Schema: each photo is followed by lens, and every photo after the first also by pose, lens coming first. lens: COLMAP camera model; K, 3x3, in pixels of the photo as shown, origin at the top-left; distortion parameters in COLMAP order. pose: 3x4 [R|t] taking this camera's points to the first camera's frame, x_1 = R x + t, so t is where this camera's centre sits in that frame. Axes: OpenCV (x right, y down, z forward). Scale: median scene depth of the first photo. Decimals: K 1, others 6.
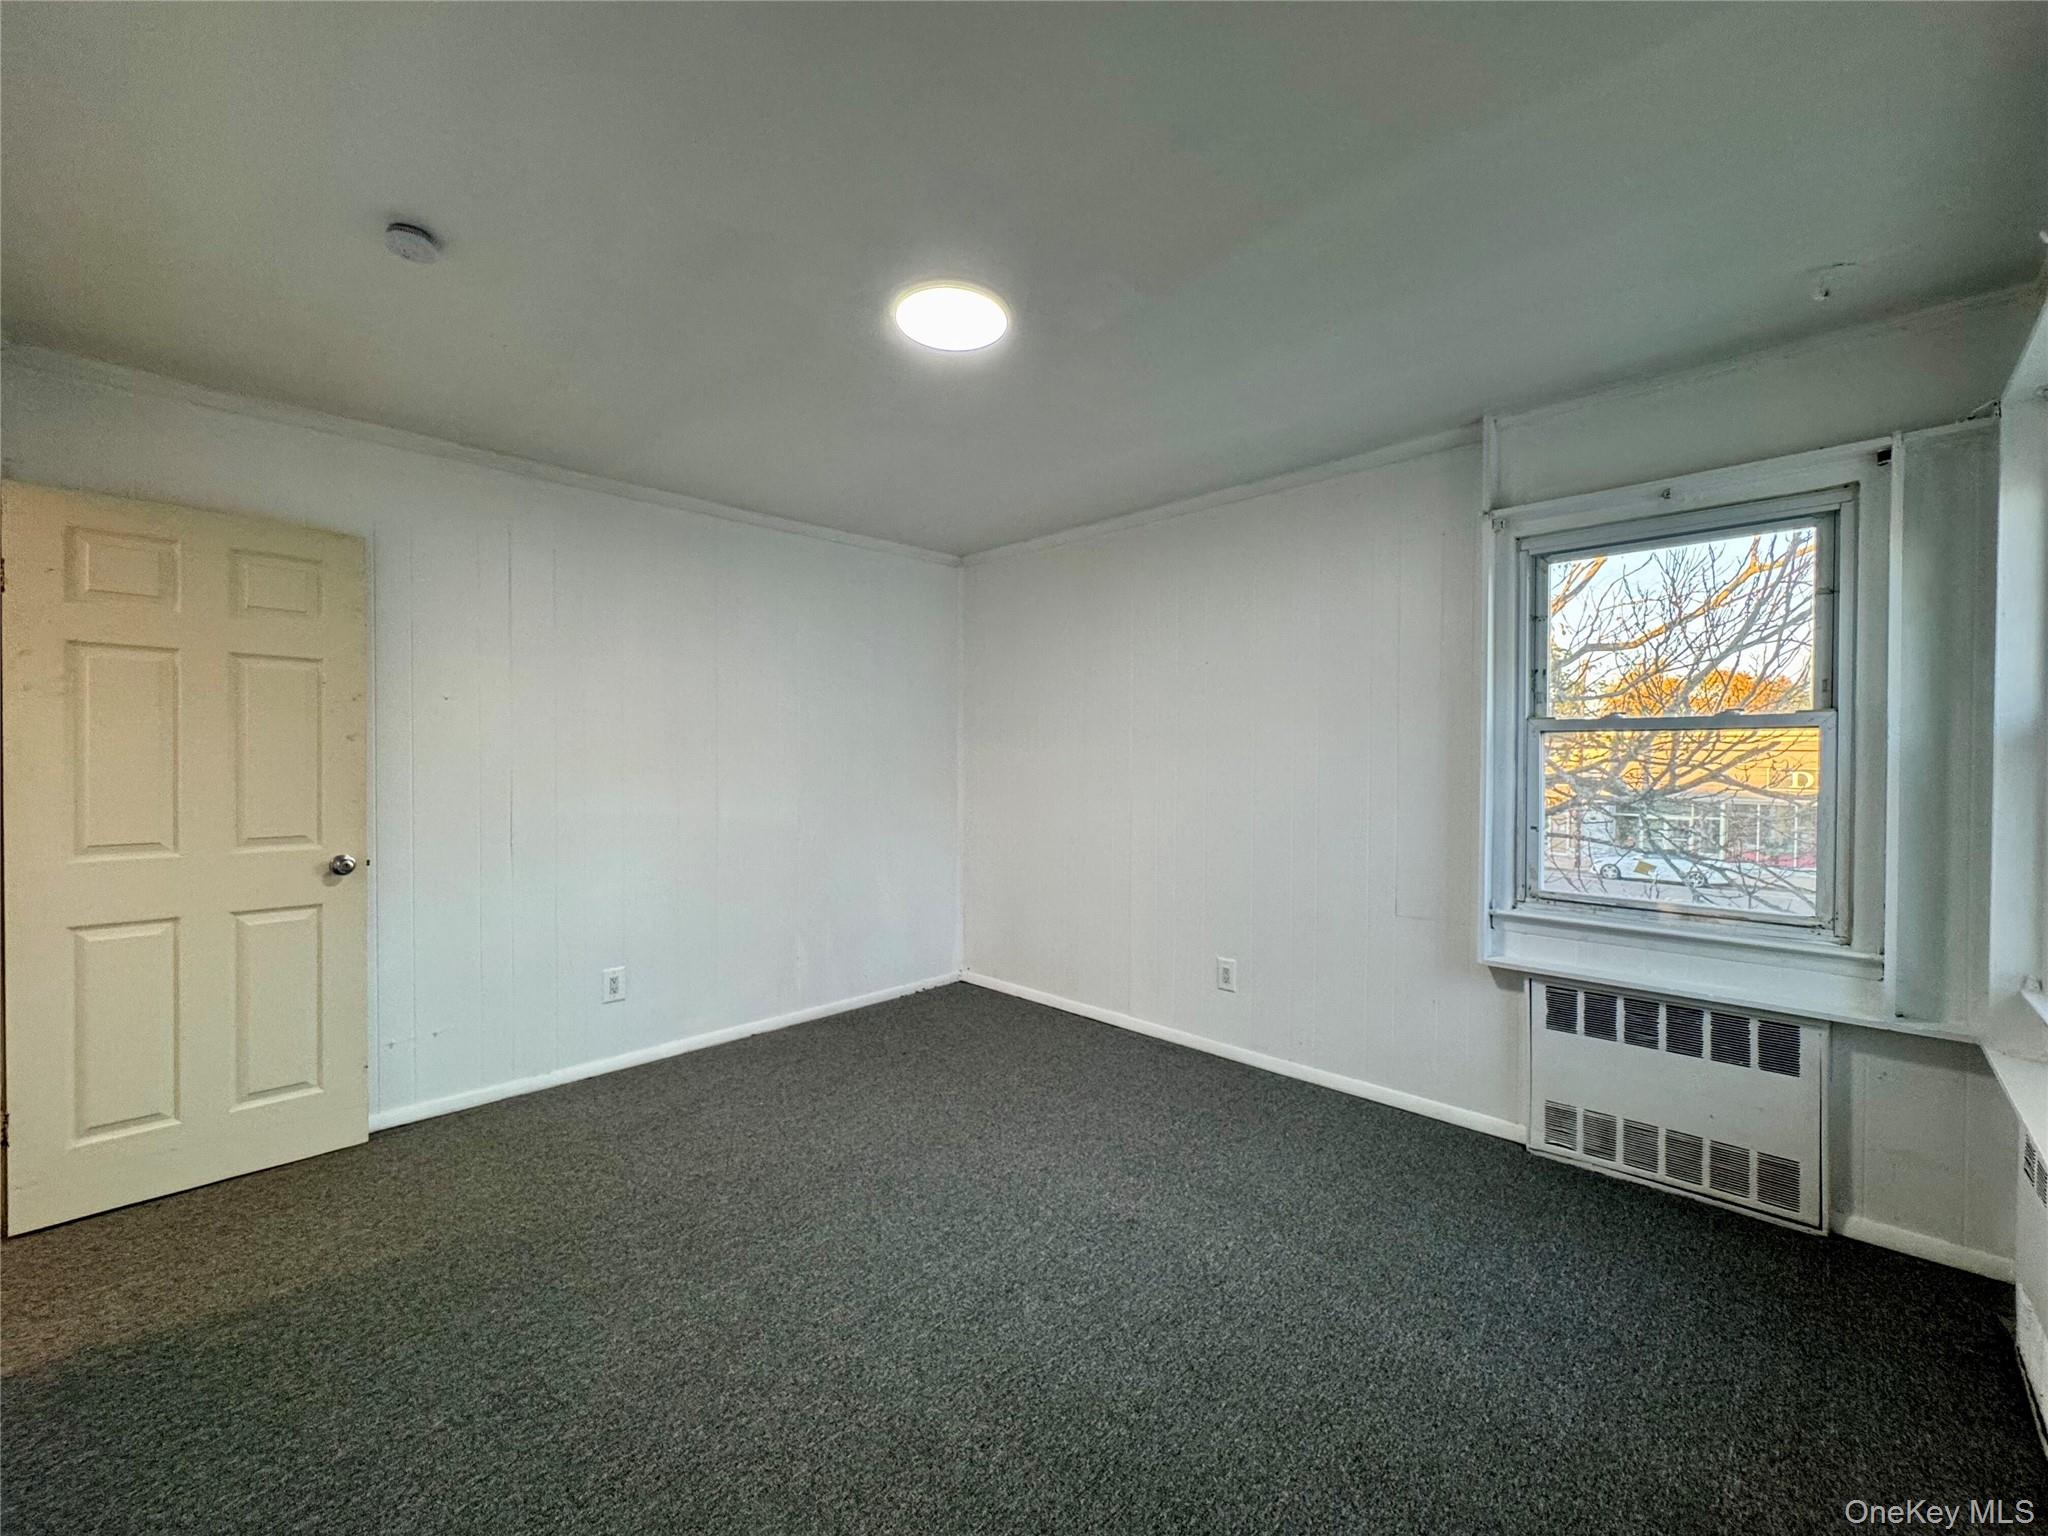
lens RADIAL K [[815.5, 0, 1024.0], [0, 815.5, 768.0], [0, 0, 1]] dist [-0.003494, 0.000024]
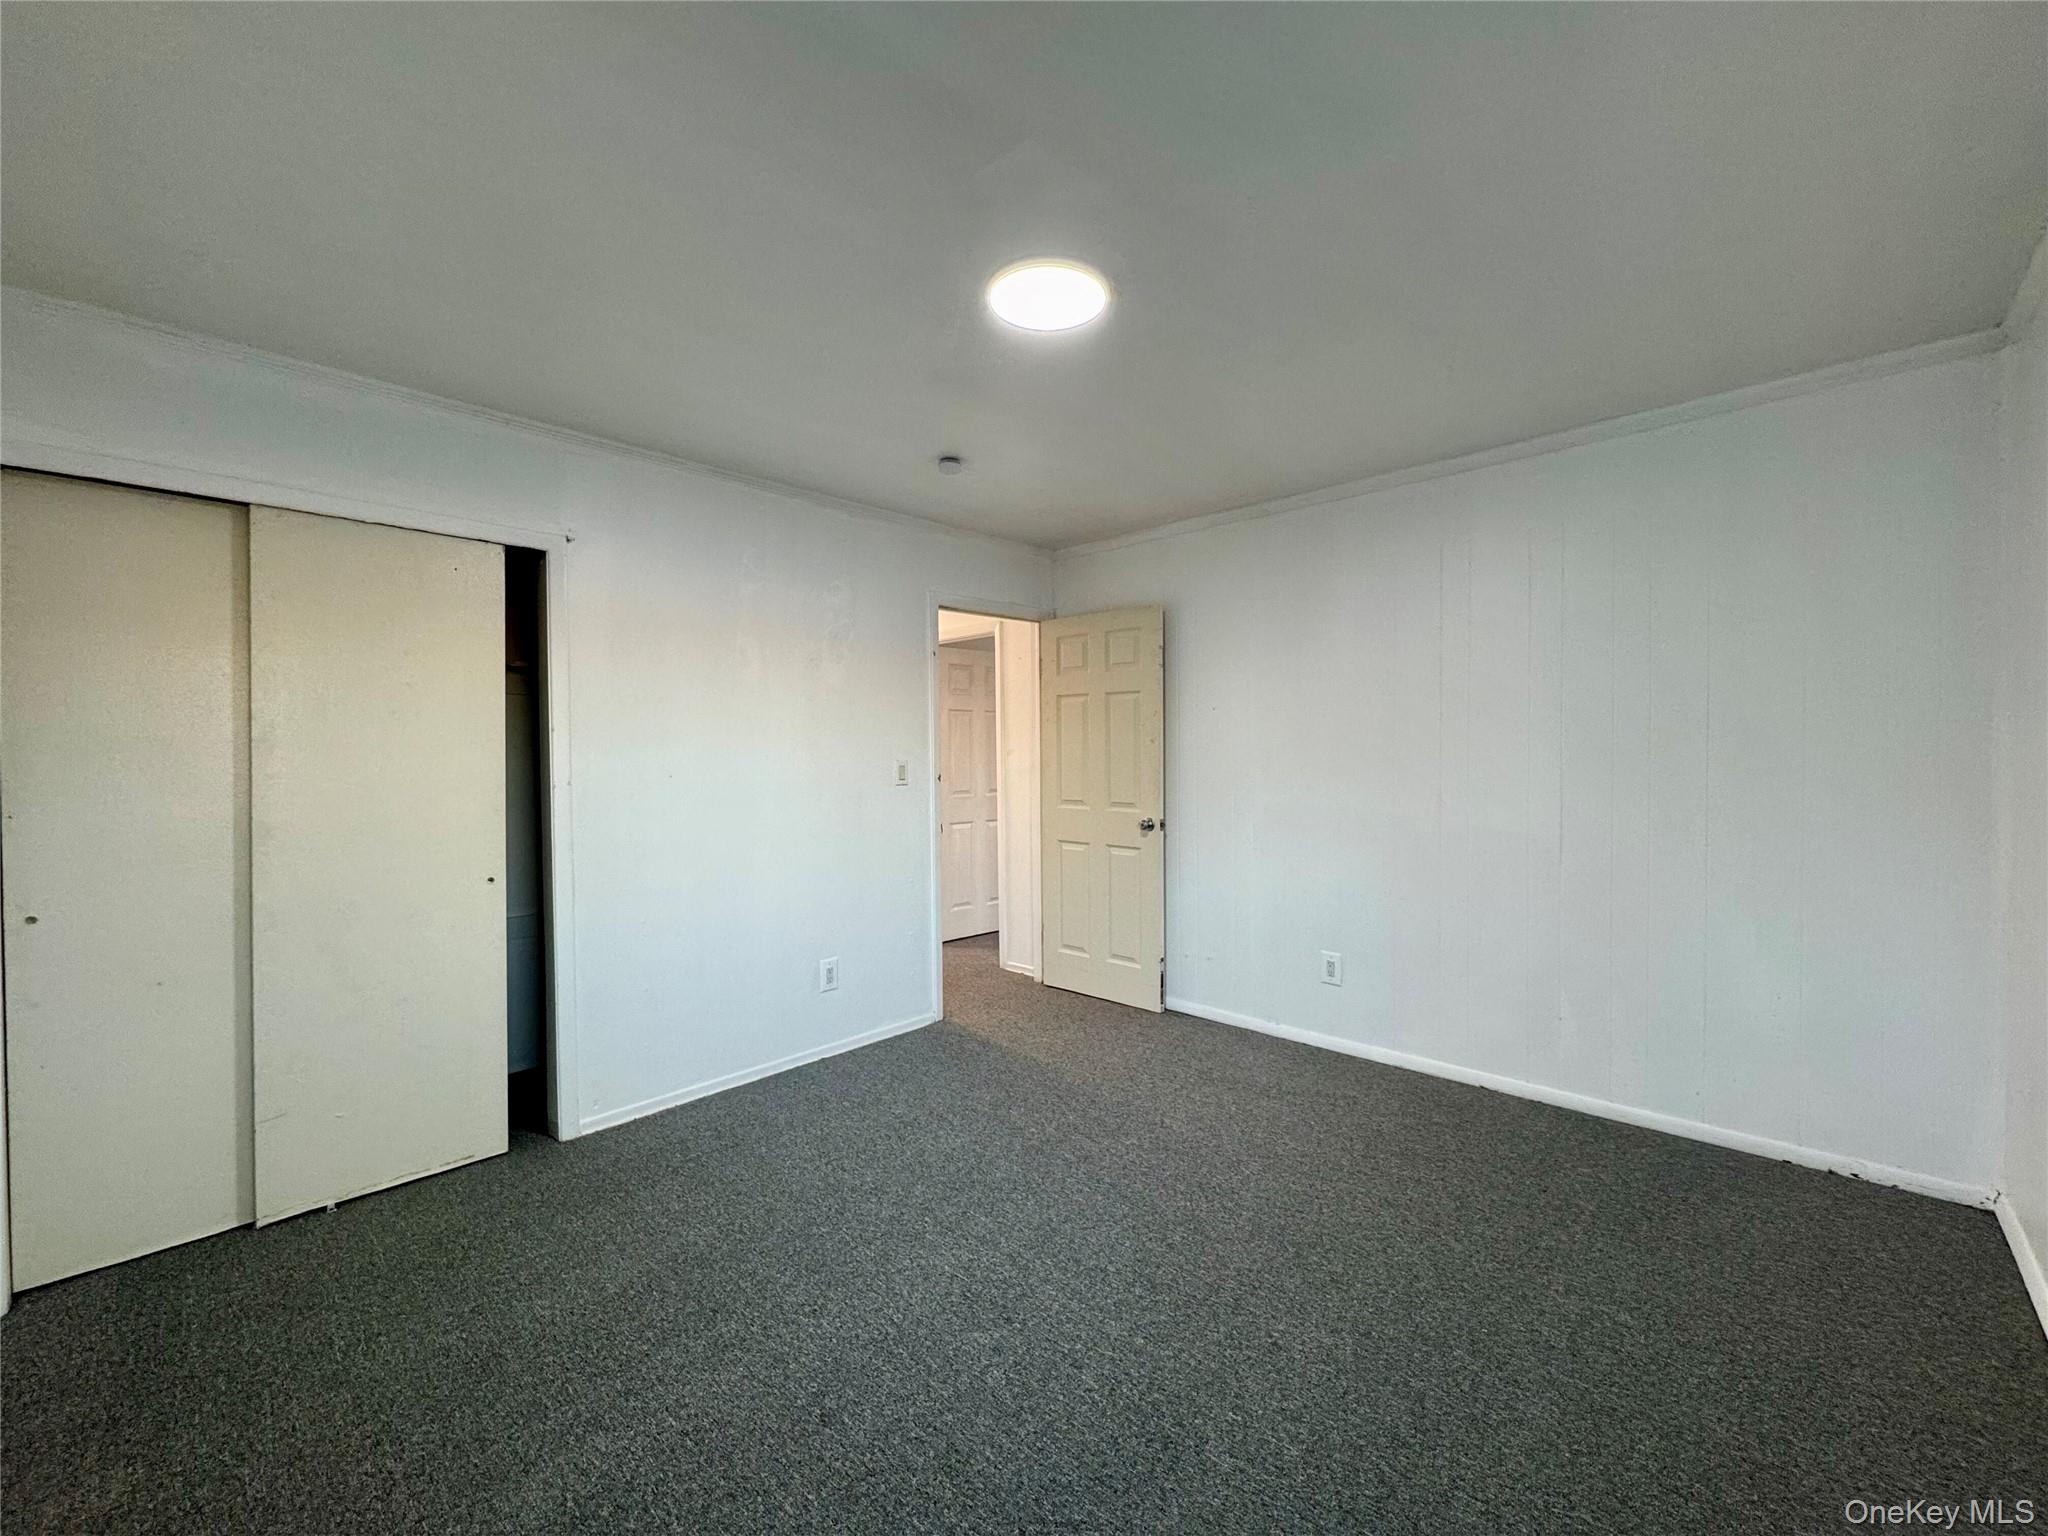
lens RADIAL K [[815.5, 0, 1024.0], [0, 815.5, 768.0], [0, 0, 1]] dist [-0.003494, 0.000024]
pose [[0.005134, 0.012105, -0.999914, 0.641280], [-0.002319, 0.999924, 0.012093, -0.003658], [0.999984, 0.002257, 0.005162, 0.710199]]
